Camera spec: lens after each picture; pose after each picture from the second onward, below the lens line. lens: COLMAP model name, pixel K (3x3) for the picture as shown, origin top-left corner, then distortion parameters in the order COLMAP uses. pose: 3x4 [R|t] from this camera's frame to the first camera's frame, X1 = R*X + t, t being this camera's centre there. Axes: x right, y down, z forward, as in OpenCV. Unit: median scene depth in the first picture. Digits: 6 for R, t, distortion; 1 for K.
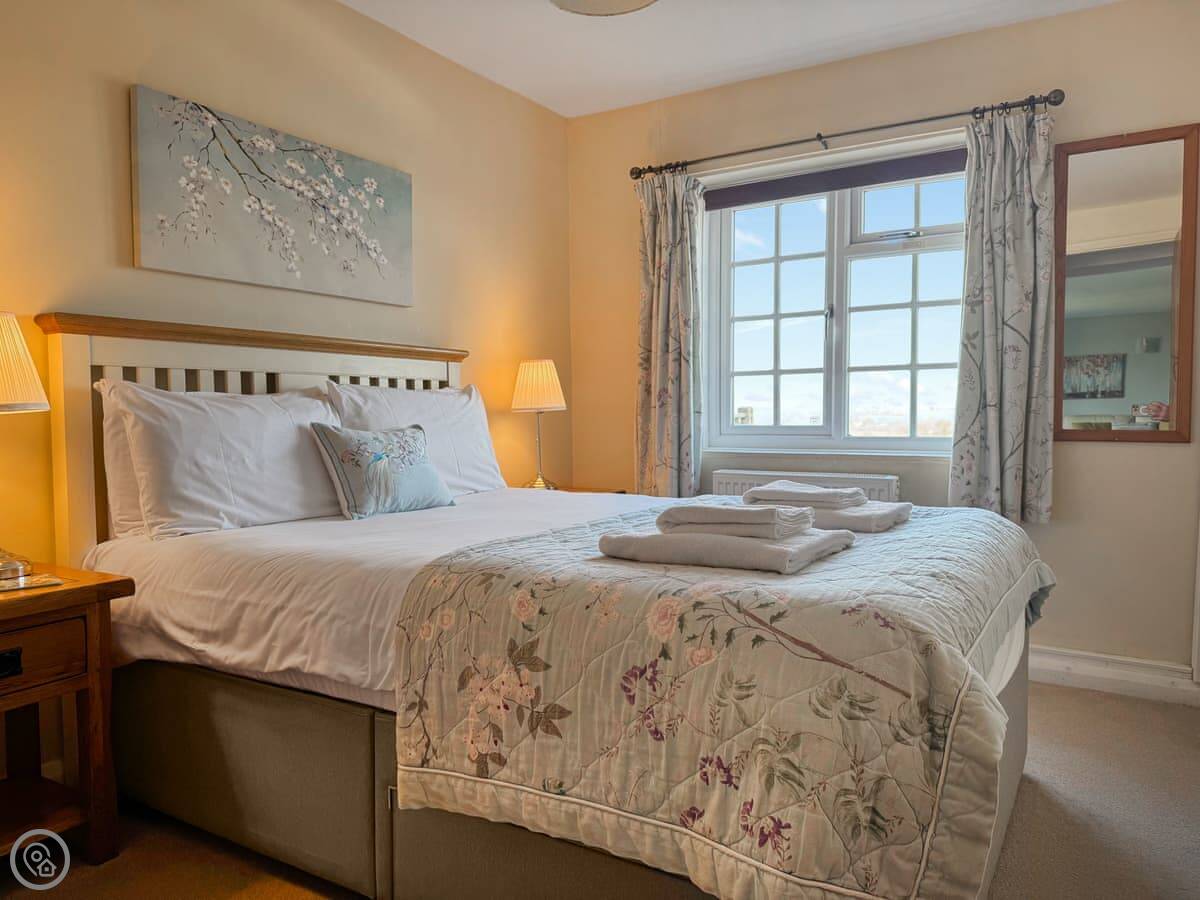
lens RADIAL K [[894.7, 0, 618.9], [0, 894.7, 451.9], [0, 0, 1]] dist [0.183192, -0.434490]
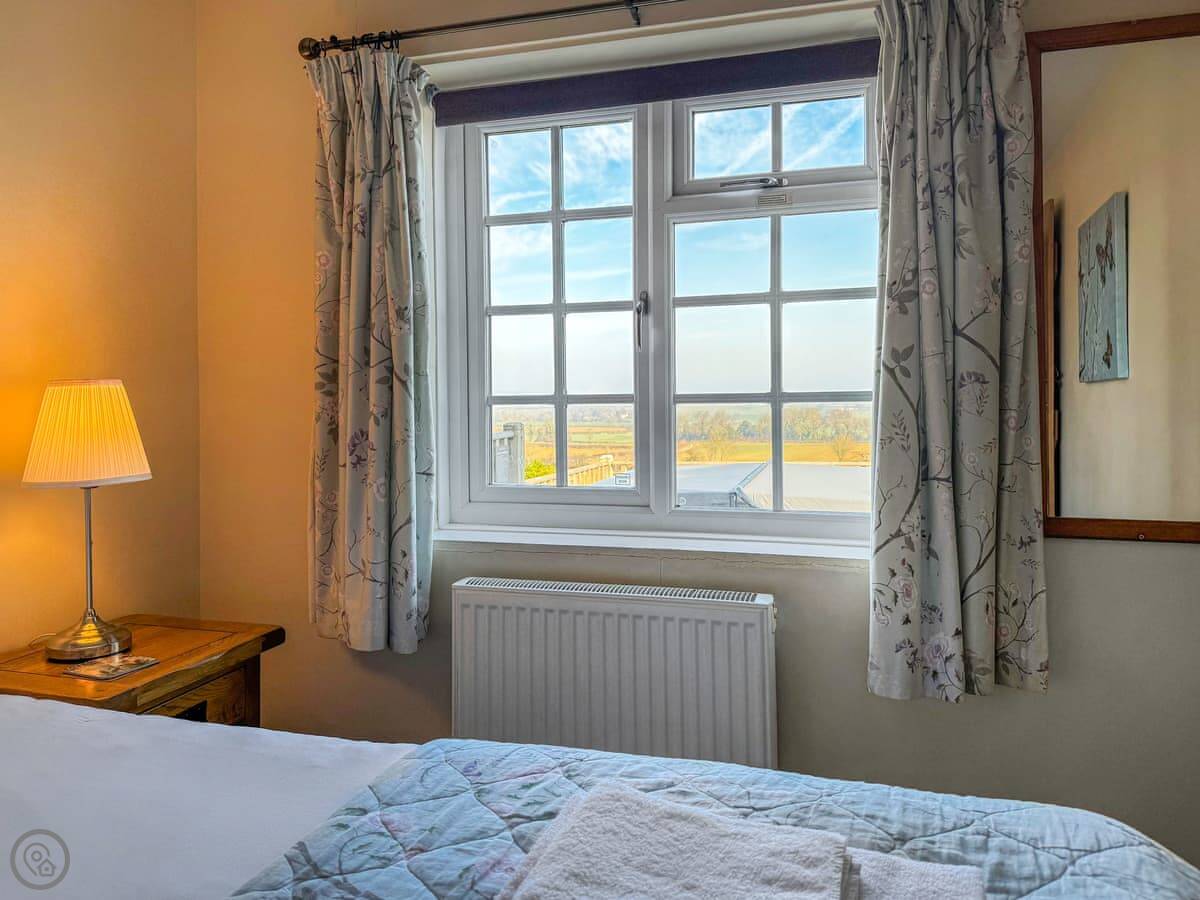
lens RADIAL K [[894.7, 0, 618.9], [0, 894.7, 451.9], [0, 0, 1]] dist [0.183192, -0.434490]
pose [[0.967538, -0.011997, 0.252439, 0.062931], [0.009501, 0.999893, 0.011103, -0.063155], [-0.252545, -0.008344, 0.967549, 0.423353]]
